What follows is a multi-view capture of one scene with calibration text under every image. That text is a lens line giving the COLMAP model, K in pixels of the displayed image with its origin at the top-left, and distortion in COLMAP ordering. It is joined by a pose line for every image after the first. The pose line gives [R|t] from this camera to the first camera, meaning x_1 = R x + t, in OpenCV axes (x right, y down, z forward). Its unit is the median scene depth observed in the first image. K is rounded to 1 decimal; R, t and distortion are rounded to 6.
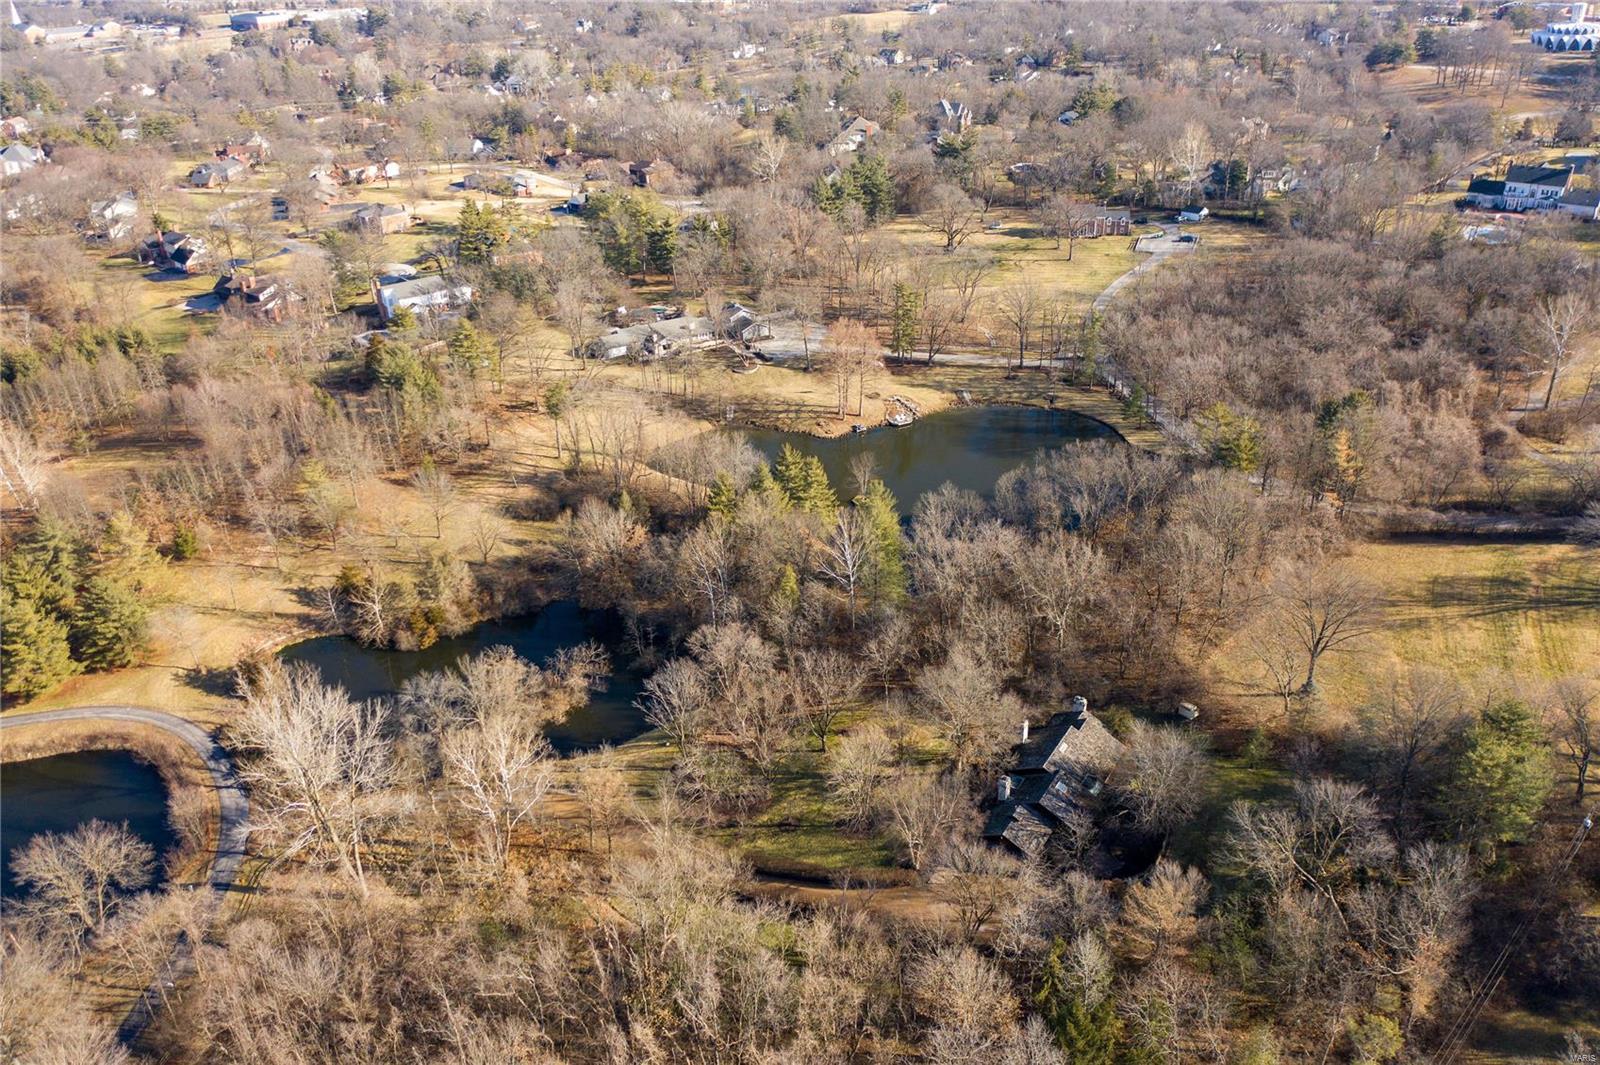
lens RADIAL K [[1298.9, 0, 800.0], [0, 1298.9, 532.5], [0, 0, 1]] dist [-0.004682, 0.002927]
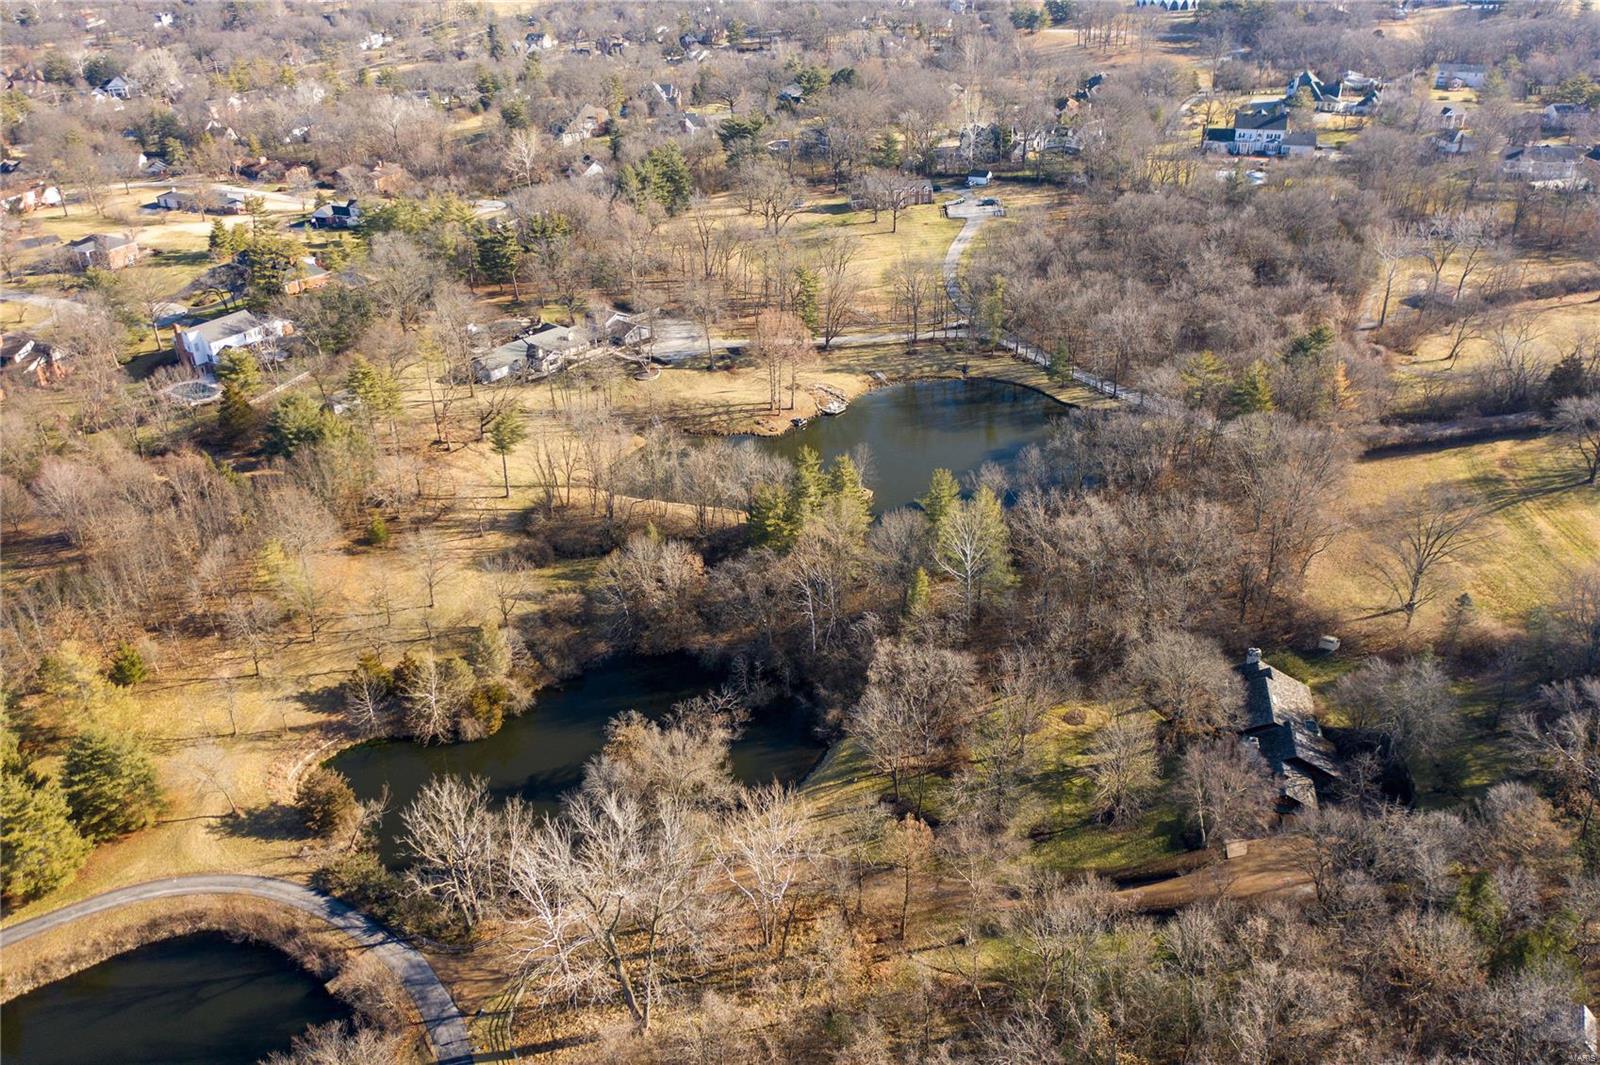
lens RADIAL K [[1303.7, 0, 779.2], [0, 1303.7, 528.8], [0, 0, 1]] dist [-0.000406, -0.000567]
pose [[0.940770, -0.152085, 0.303022, -0.254307], [0.149871, 0.988229, 0.030694, -0.031443], [-0.304123, 0.016538, 0.952489, 0.080496]]
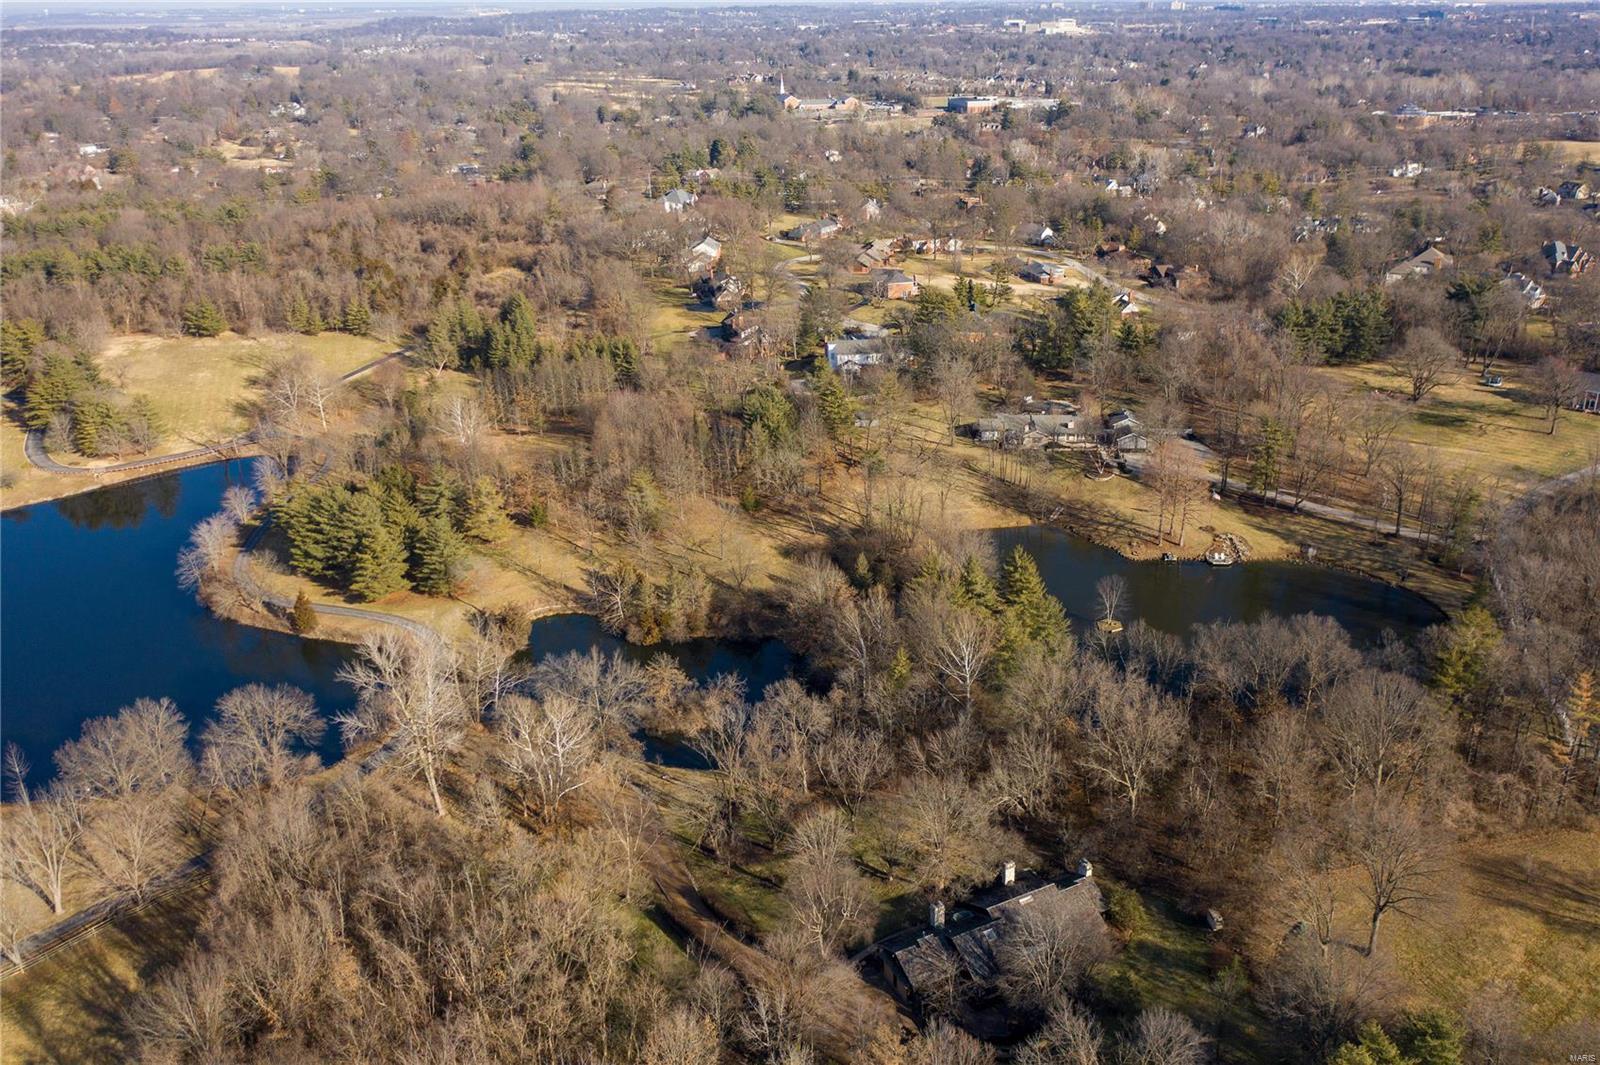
lens RADIAL K [[1321.3, 0, 833.0], [0, 1321.3, 533.8], [0, 0, 1]] dist [-0.009453, 0.002208]
pose [[0.853664, 0.217937, -0.473034, 0.267773], [-0.250329, 0.968144, -0.005713, -0.027833], [0.456720, 0.123291, 0.881026, 0.037137]]
